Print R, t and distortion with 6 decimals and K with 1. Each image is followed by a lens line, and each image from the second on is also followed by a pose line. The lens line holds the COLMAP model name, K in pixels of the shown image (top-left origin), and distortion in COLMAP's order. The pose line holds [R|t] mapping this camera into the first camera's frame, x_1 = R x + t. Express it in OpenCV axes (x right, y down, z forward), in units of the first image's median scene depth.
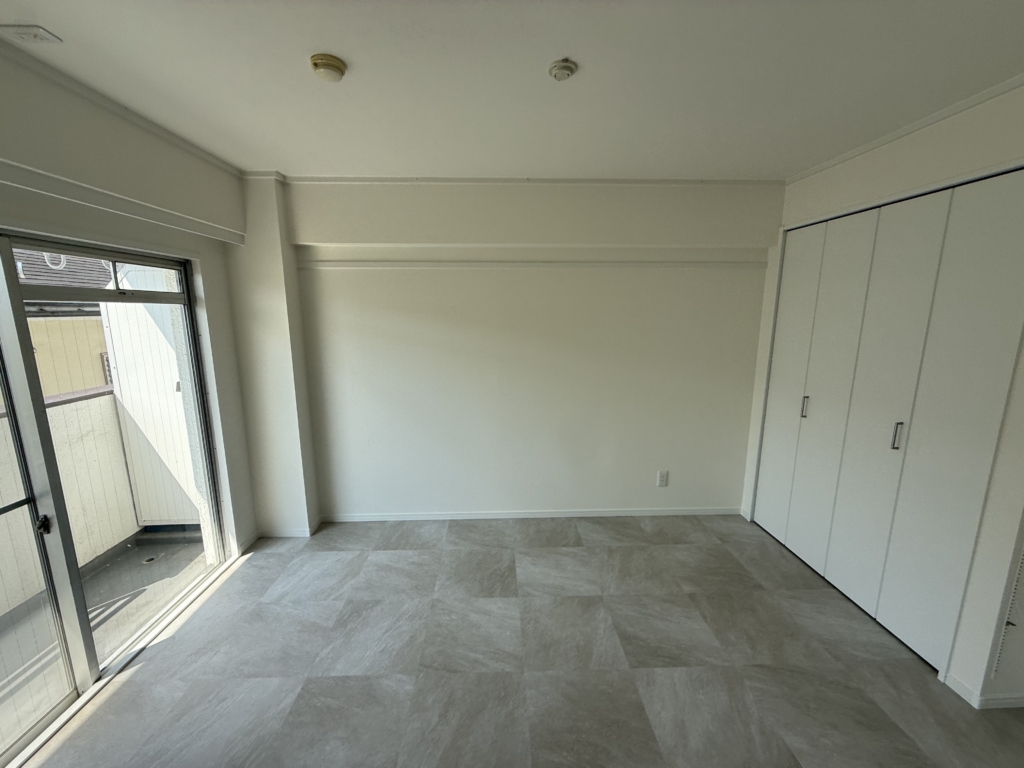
lens RADIAL K [[410.1, 0, 513.9], [0, 410.1, 385.3], [0, 0, 1]] dist [0.001992, -0.001097]
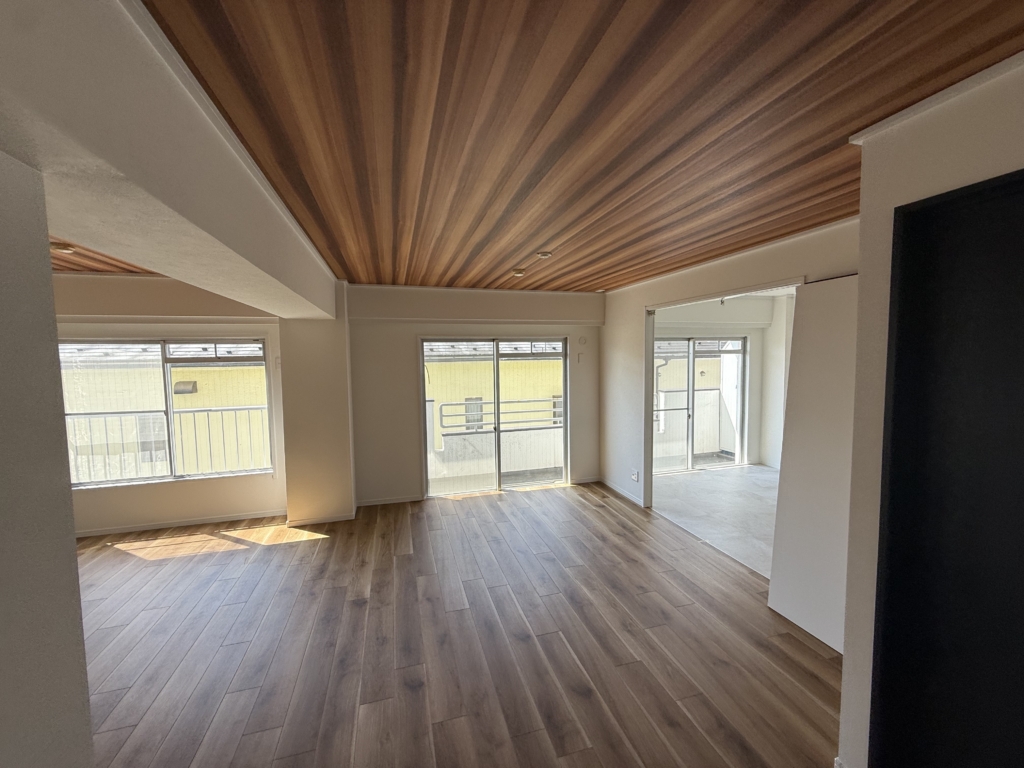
lens RADIAL K [[410.1, 0, 514.9], [0, 410.1, 385.4], [0, 0, 1]] dist [0.001992, -0.001097]
pose [[0.248059, 0.066291, -0.966474, 1.356215], [-0.157650, 0.987119, 0.027245, 0.153136], [0.955831, 0.145606, 0.255314, -0.994168]]
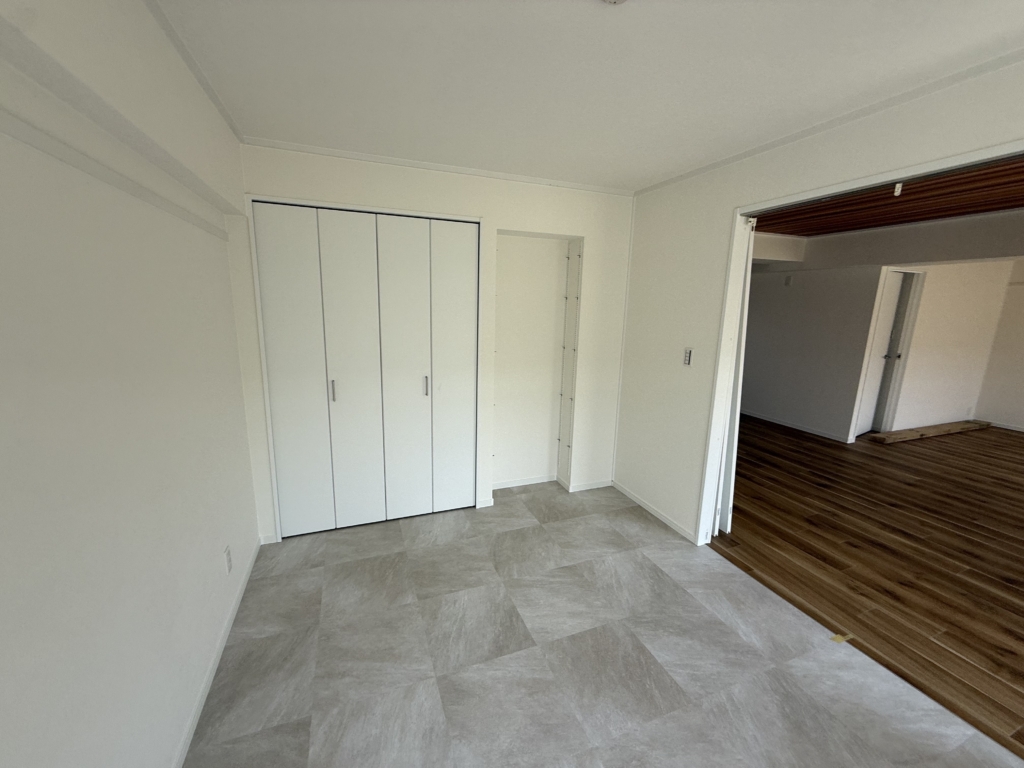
lens RADIAL K [[410.1, 0, 515.7], [0, 410.1, 383.2], [0, 0, 1]] dist [0.001992, -0.001097]
pose [[-0.336413, -0.185058, 0.923353, -0.431197], [0.148523, 0.957804, 0.246075, -0.164103], [-0.929929, 0.219922, -0.294732, 0.987993]]
